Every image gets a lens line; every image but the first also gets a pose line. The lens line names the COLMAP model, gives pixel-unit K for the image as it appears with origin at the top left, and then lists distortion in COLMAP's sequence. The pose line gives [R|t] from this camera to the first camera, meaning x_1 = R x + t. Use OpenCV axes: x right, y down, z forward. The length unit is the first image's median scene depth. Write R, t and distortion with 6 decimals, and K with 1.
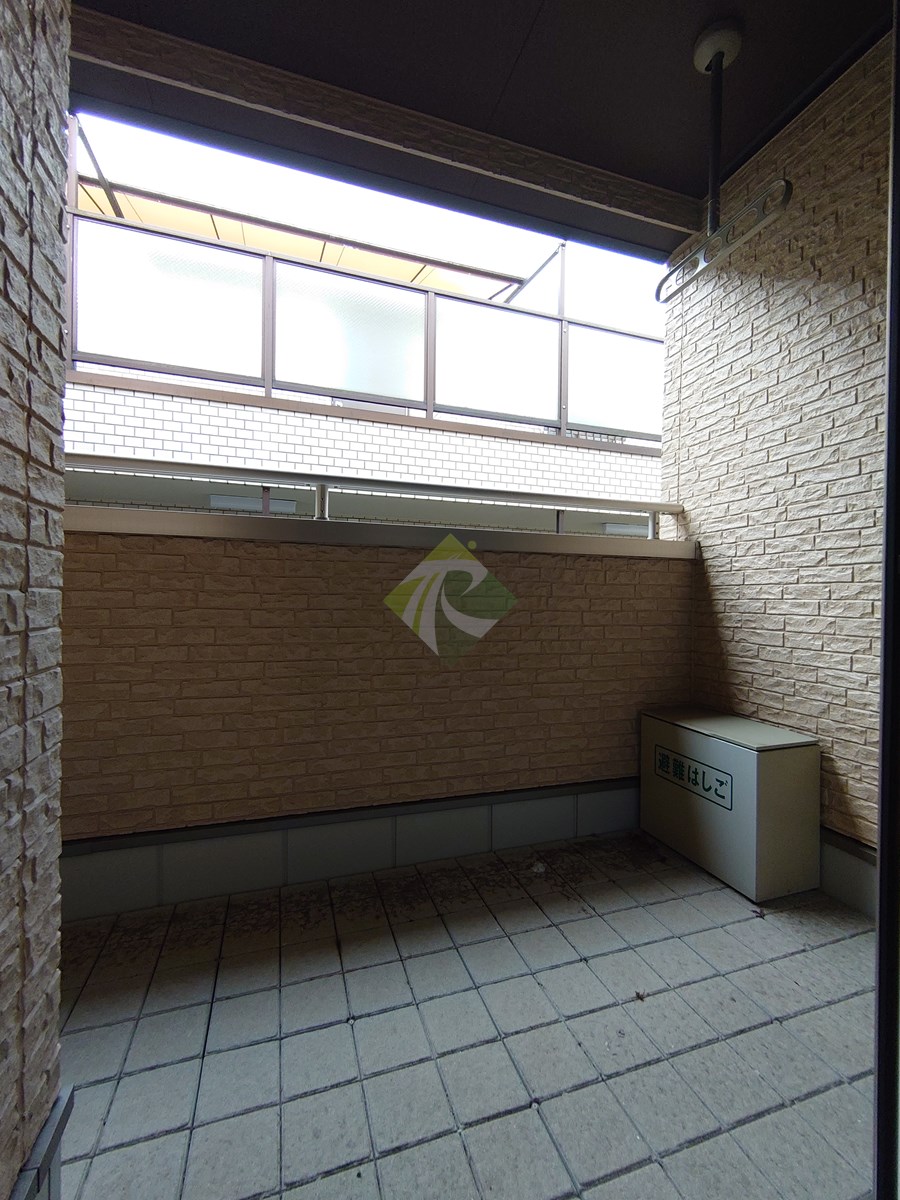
lens RADIAL K [[521.0, 0, 452.7], [0, 521.0, 599.6], [0, 0, 1]] dist [0.005470, -0.002447]
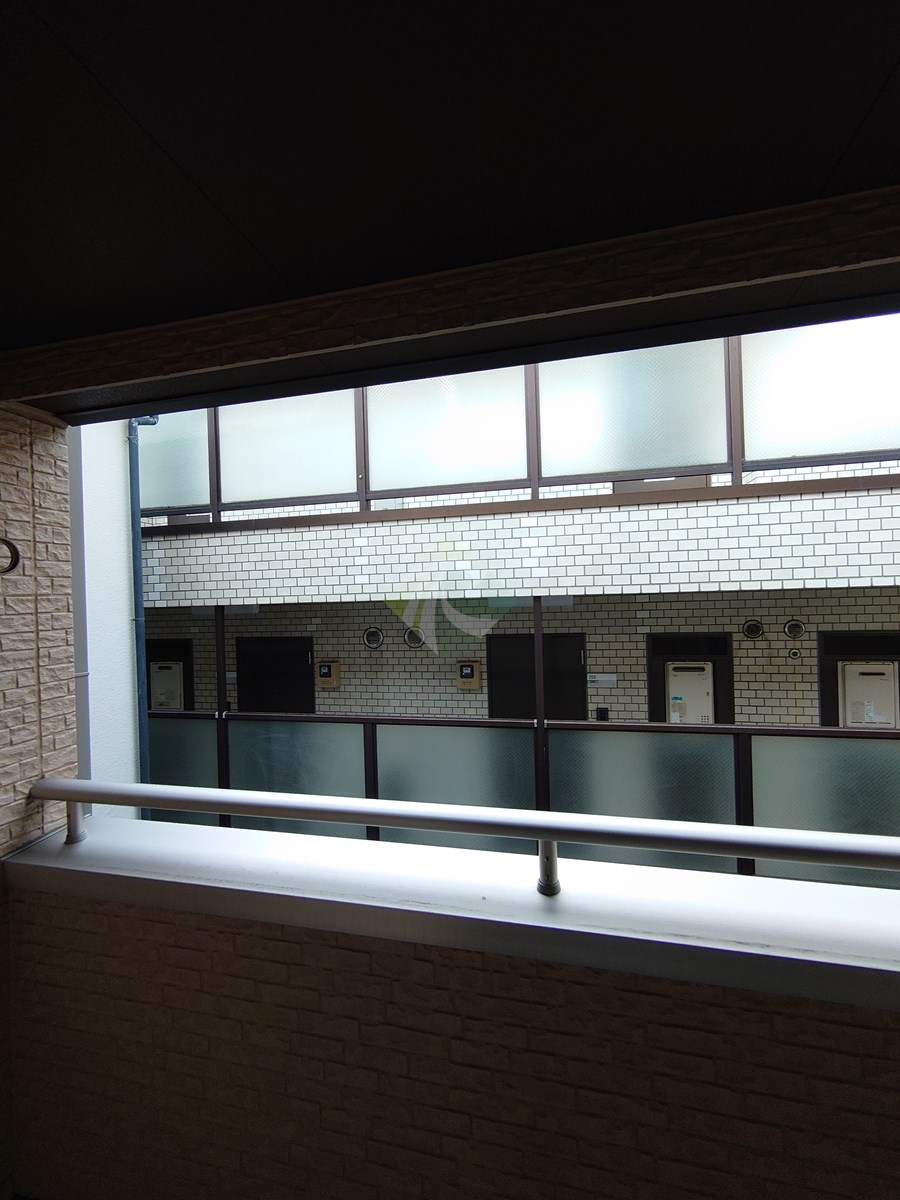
lens RADIAL K [[521.0, 0, 449.4], [0, 521.0, 598.8], [0, 0, 1]] dist [0.005470, -0.002447]
pose [[0.840268, -0.041458, -0.540583, 0.008277], [0.040372, 0.999088, -0.013868, -0.211704], [0.540665, -0.010172, 0.841176, 0.150567]]
